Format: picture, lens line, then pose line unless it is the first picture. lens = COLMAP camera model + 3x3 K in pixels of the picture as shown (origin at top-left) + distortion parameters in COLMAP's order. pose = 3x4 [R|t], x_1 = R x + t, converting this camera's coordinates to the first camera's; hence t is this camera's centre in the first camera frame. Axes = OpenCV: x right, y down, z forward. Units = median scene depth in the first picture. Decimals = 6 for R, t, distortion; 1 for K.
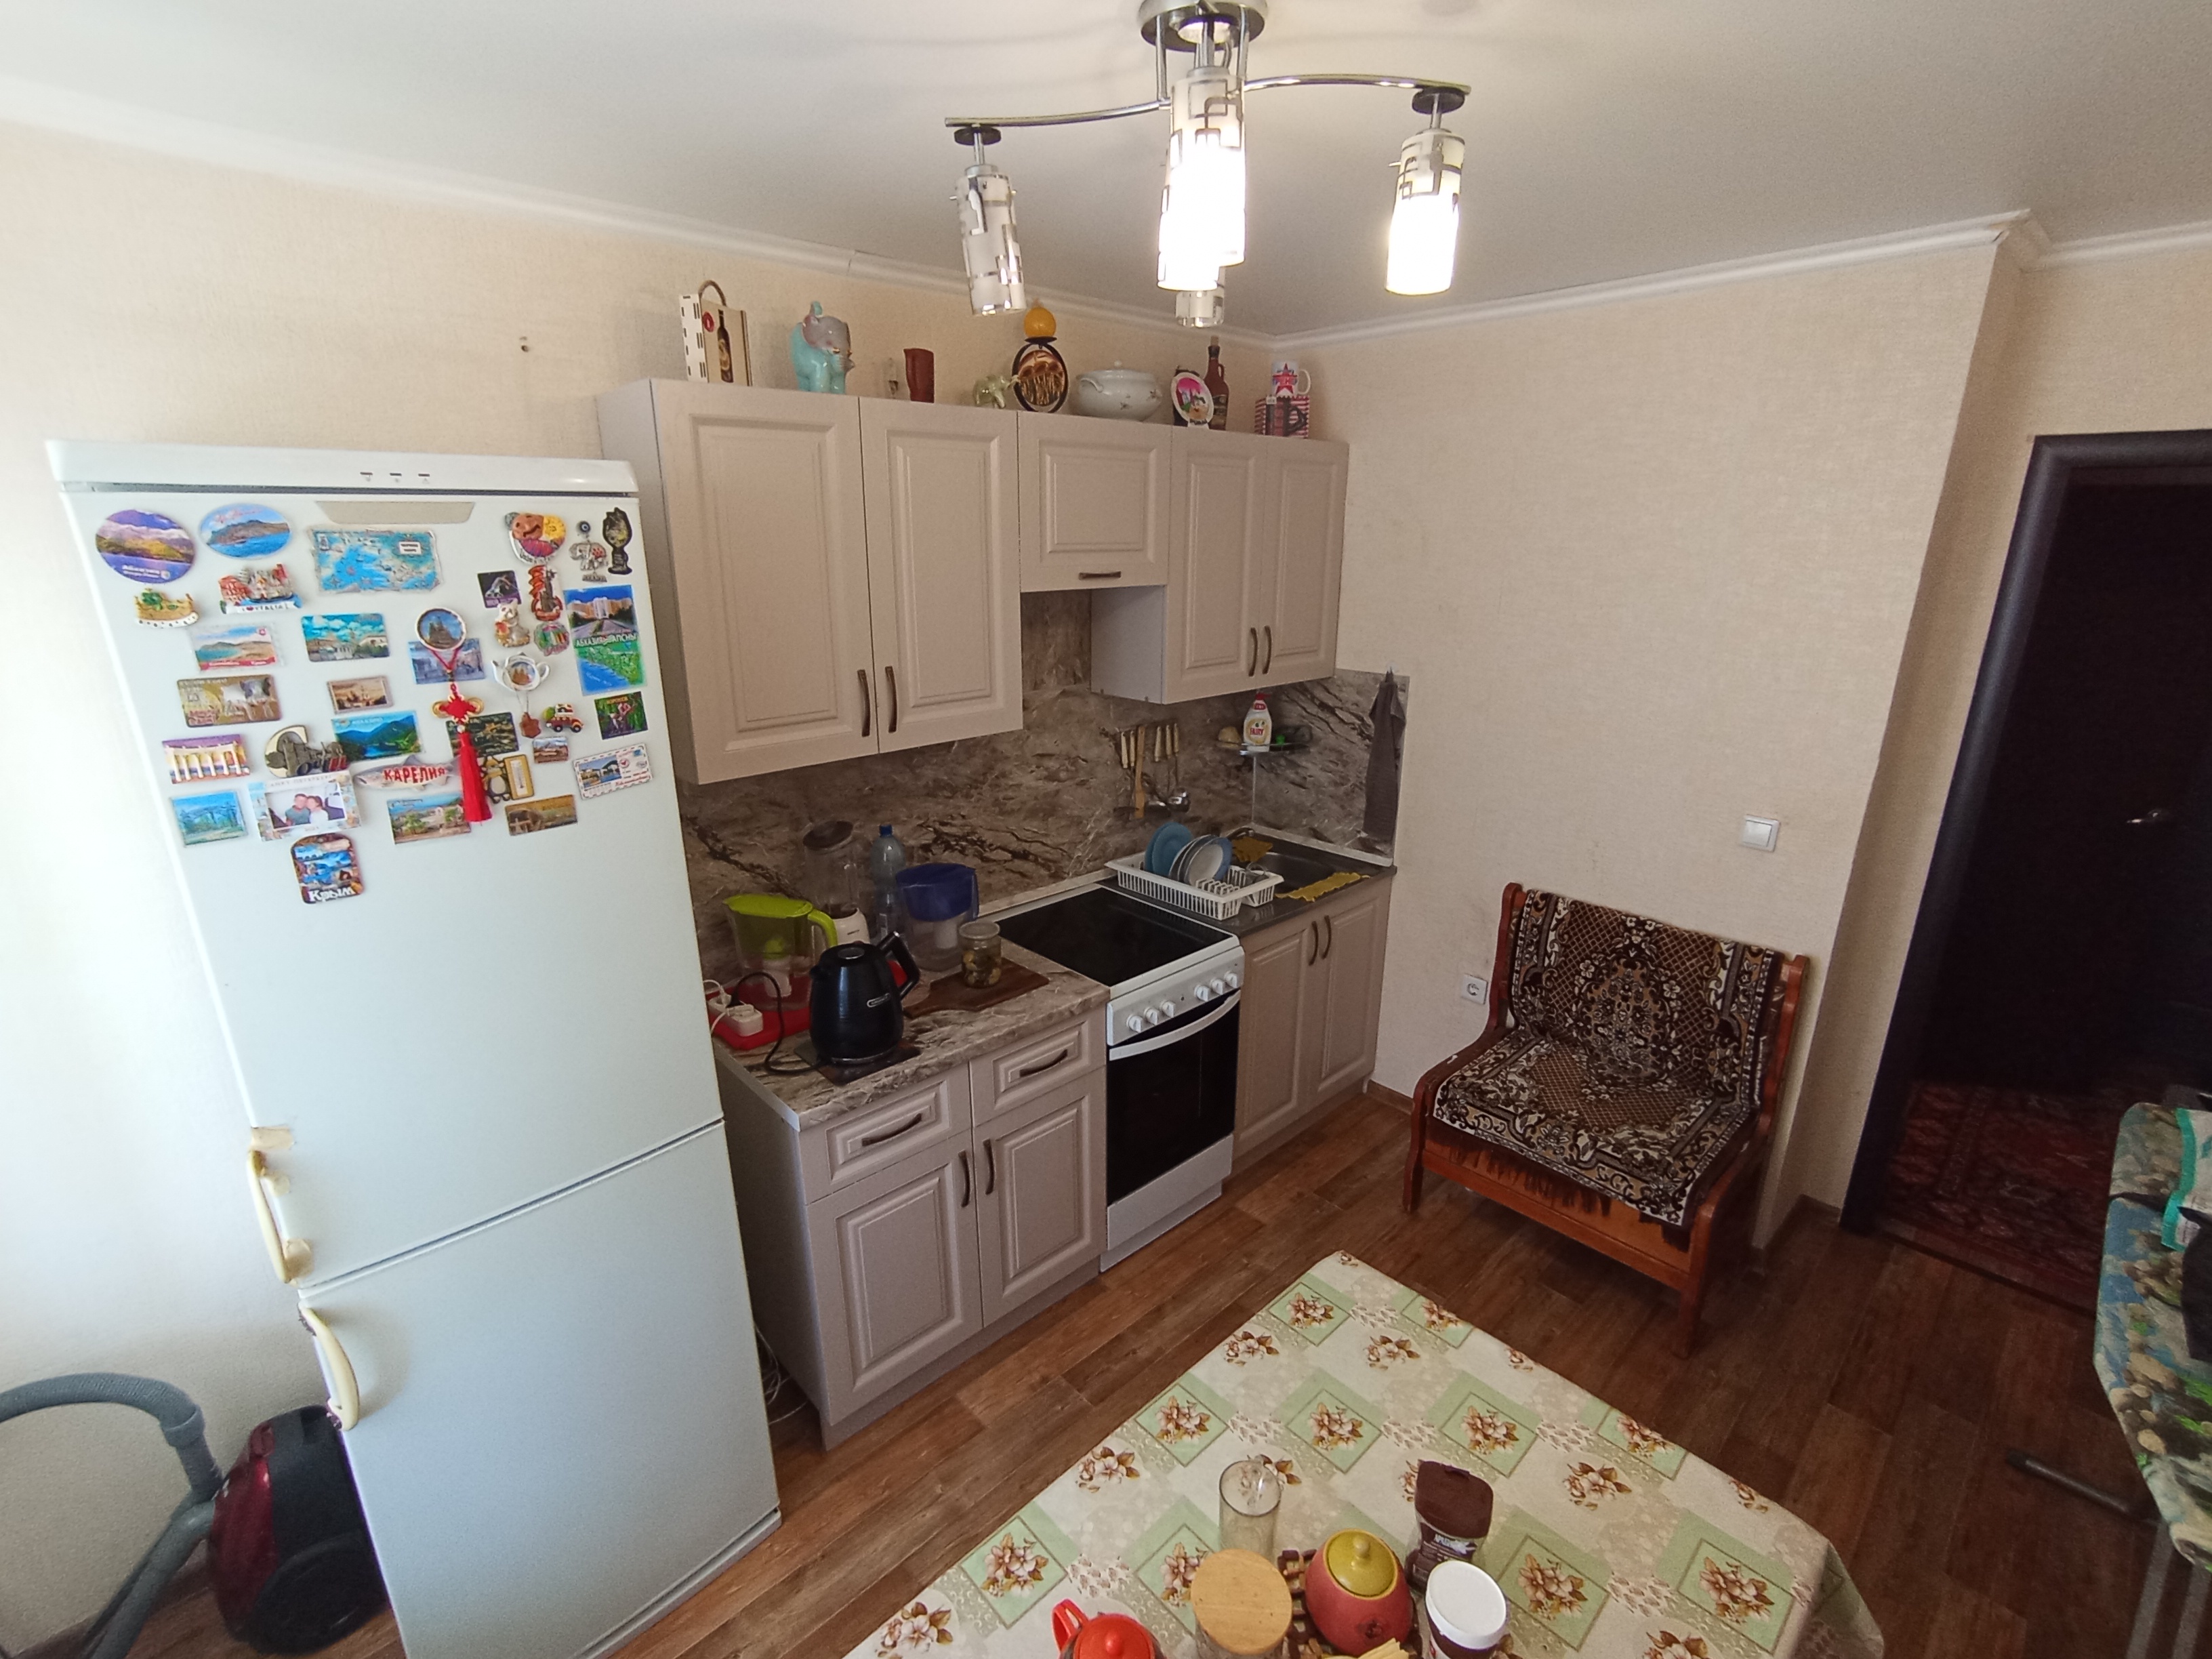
lens RADIAL K [[1007.2, 0, 1097.8], [0, 1007.2, 829.6], [0, 0, 1]] dist [-0.023034, 0.013364]
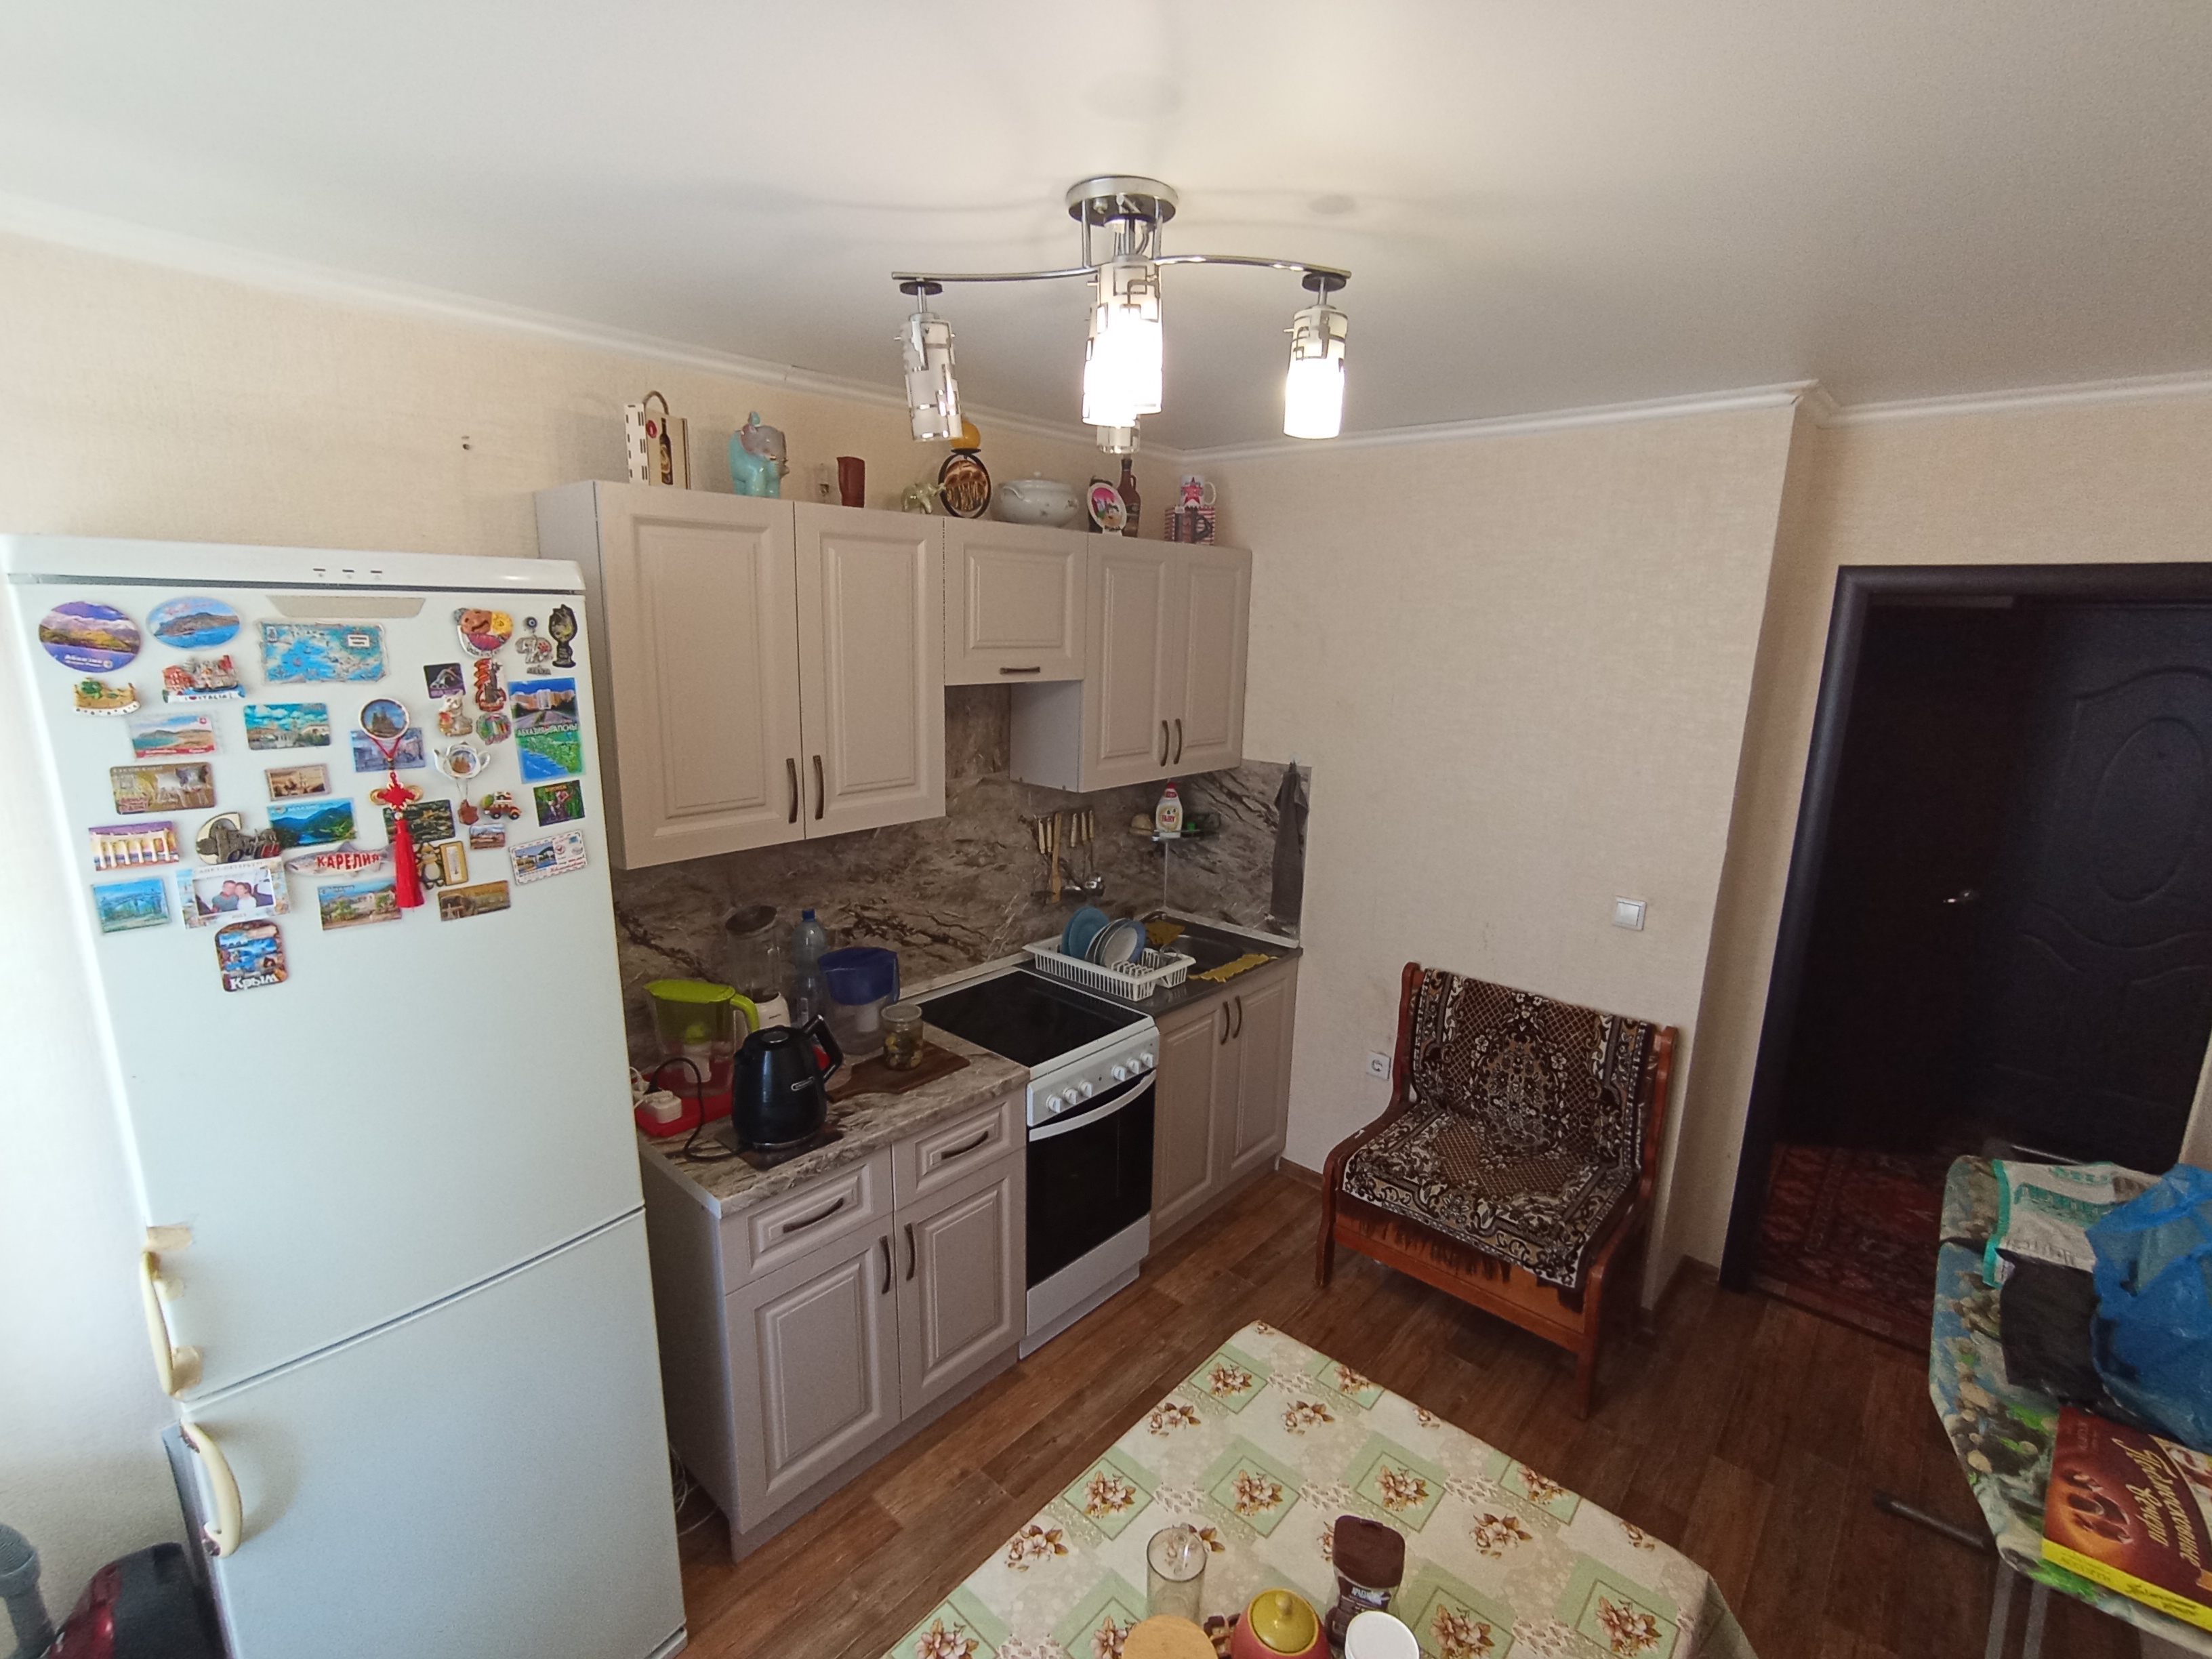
lens RADIAL K [[1007.2, 0, 1098.4], [0, 1007.2, 830.0], [0, 0, 1]] dist [-0.023034, 0.013364]
pose [[0.995965, 0.003076, 0.089686, -0.011539], [0.004267, 0.996659, -0.081566, -0.000499], [-0.089637, 0.081619, 0.992625, -0.039177]]
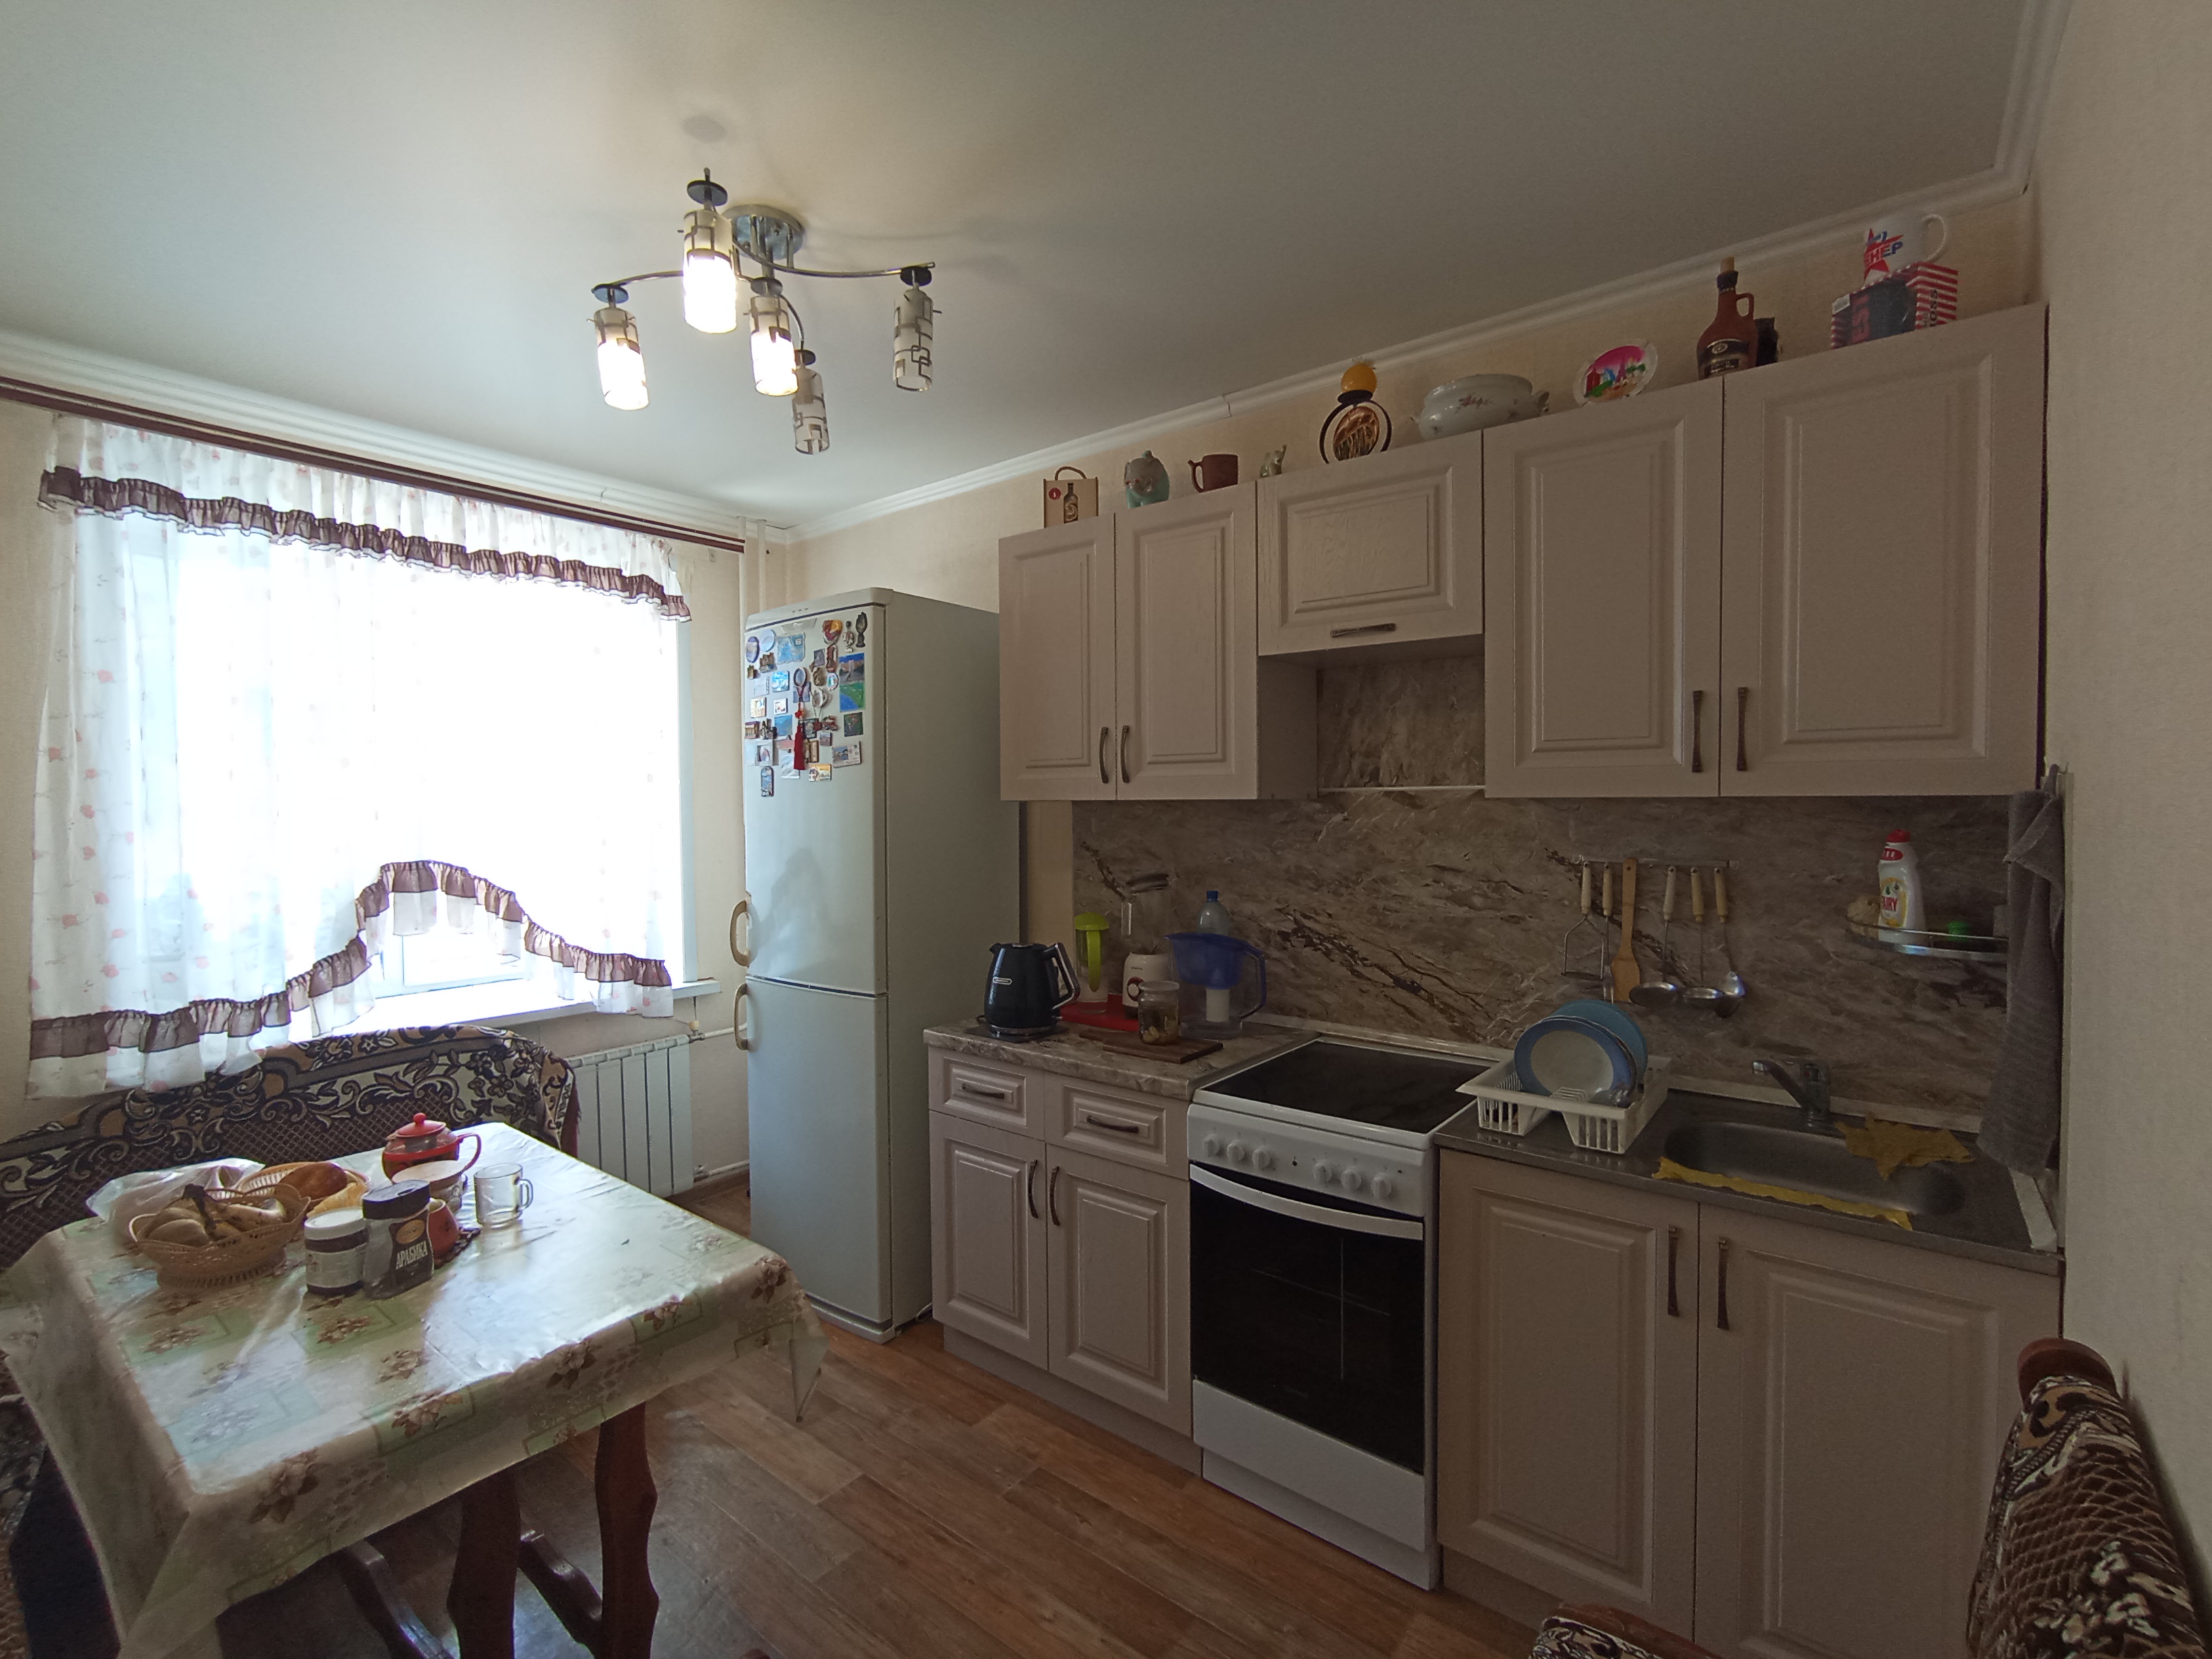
lens RADIAL K [[1007.2, 0, 1092.1], [0, 1007.2, 830.5], [0, 0, 1]] dist [-0.023034, 0.013364]
pose [[0.143120, 0.031897, -0.989191, 0.871553], [-0.277348, 0.960726, -0.009148, -0.021719], [0.950050, 0.275660, 0.146346, 0.760064]]
